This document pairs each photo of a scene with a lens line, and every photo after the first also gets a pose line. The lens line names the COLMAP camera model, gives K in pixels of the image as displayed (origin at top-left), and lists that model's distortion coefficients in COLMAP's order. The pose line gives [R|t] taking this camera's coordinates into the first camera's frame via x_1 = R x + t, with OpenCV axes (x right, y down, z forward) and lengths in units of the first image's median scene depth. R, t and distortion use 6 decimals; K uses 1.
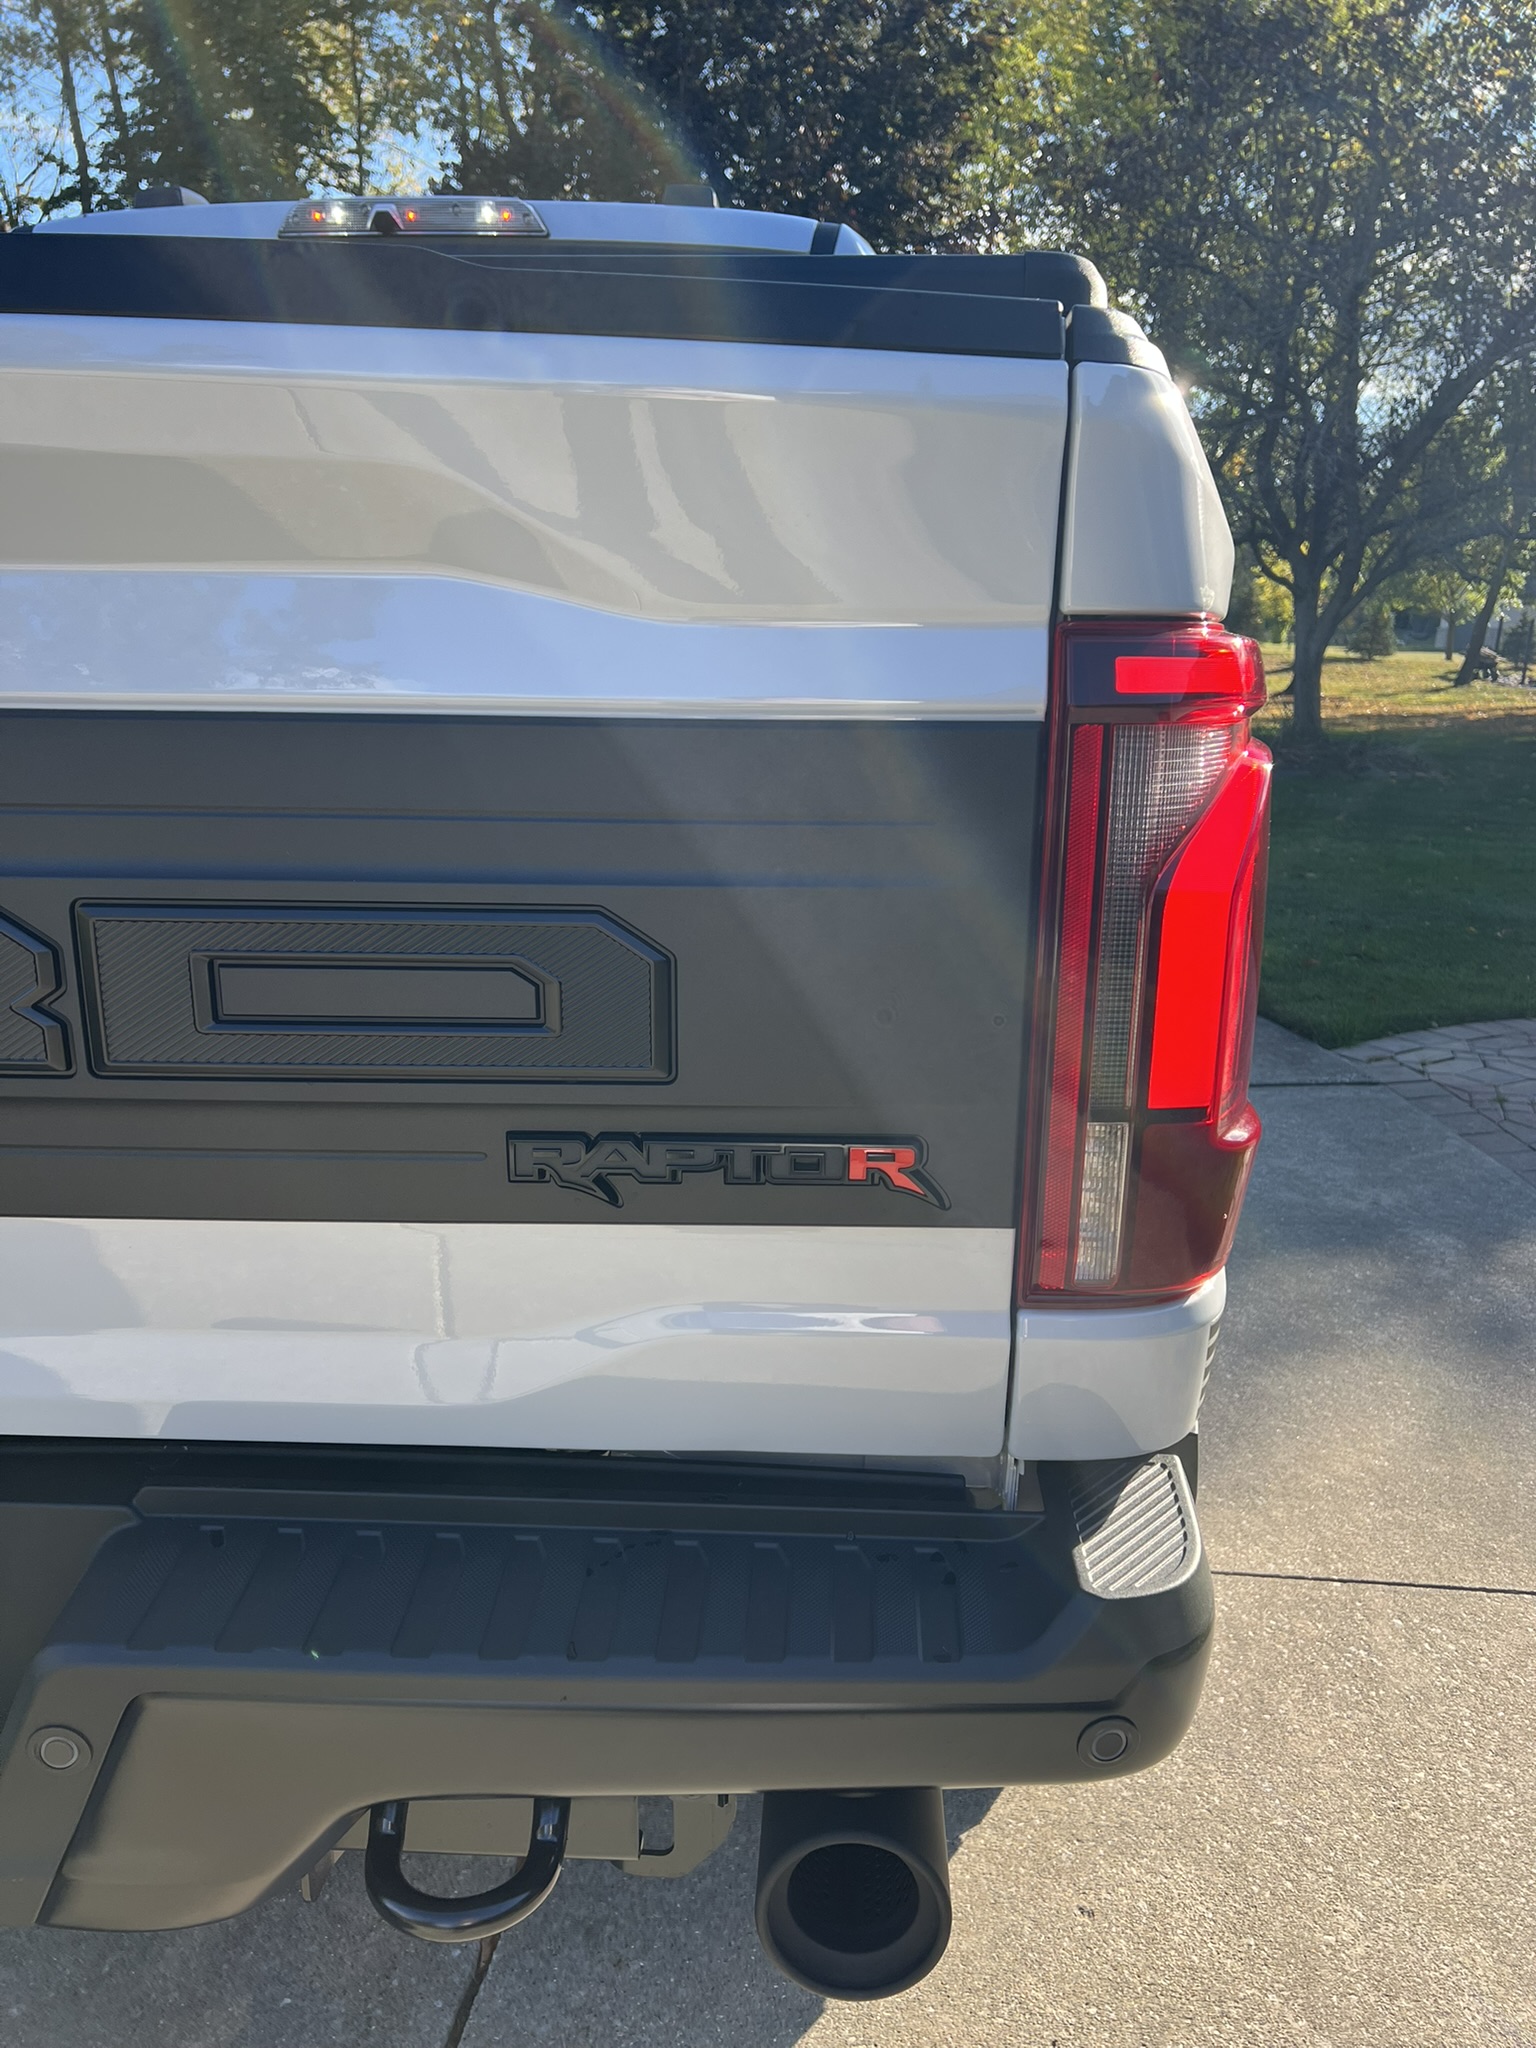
lens RADIAL K [[1549.8, 0, 763.6], [0, 1549.8, 1017.6], [0, 0, 1]] dist [0.055268, -0.065497]
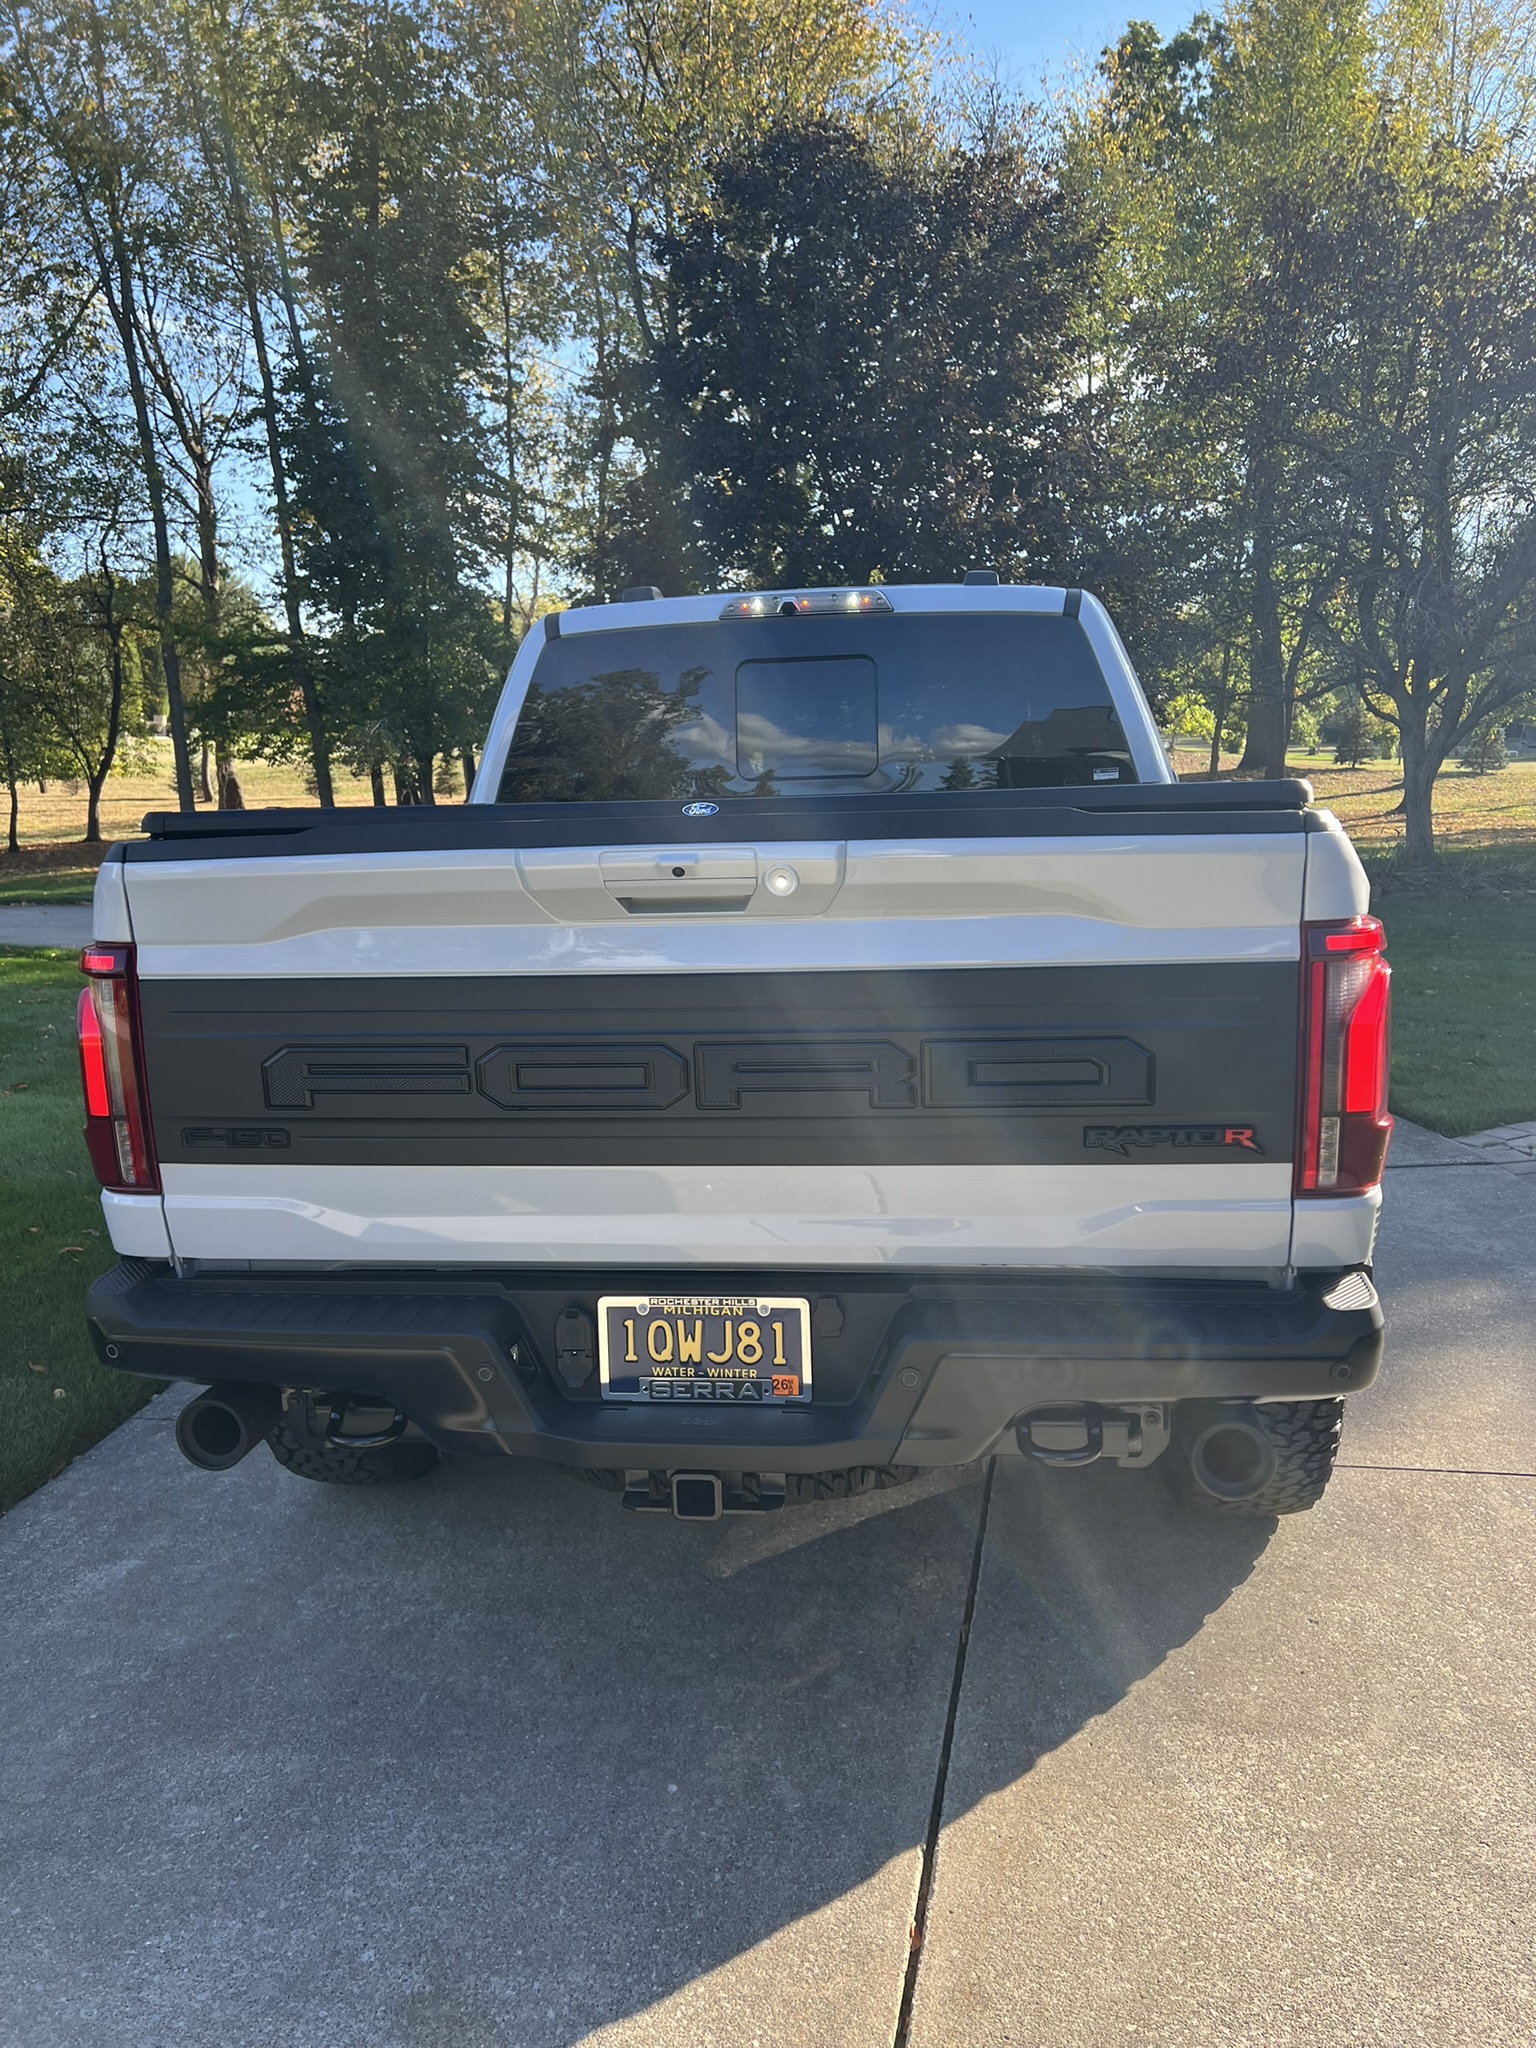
lens RADIAL K [[1549.8, 0, 761.4], [0, 1549.8, 1031.4], [0, 0, 1]] dist [0.055268, -0.065497]
pose [[0.997012, -0.029051, -0.071575, -0.090872], [0.023726, 0.996964, -0.074161, 0.016846], [0.073512, 0.072241, 0.994674, -0.281354]]
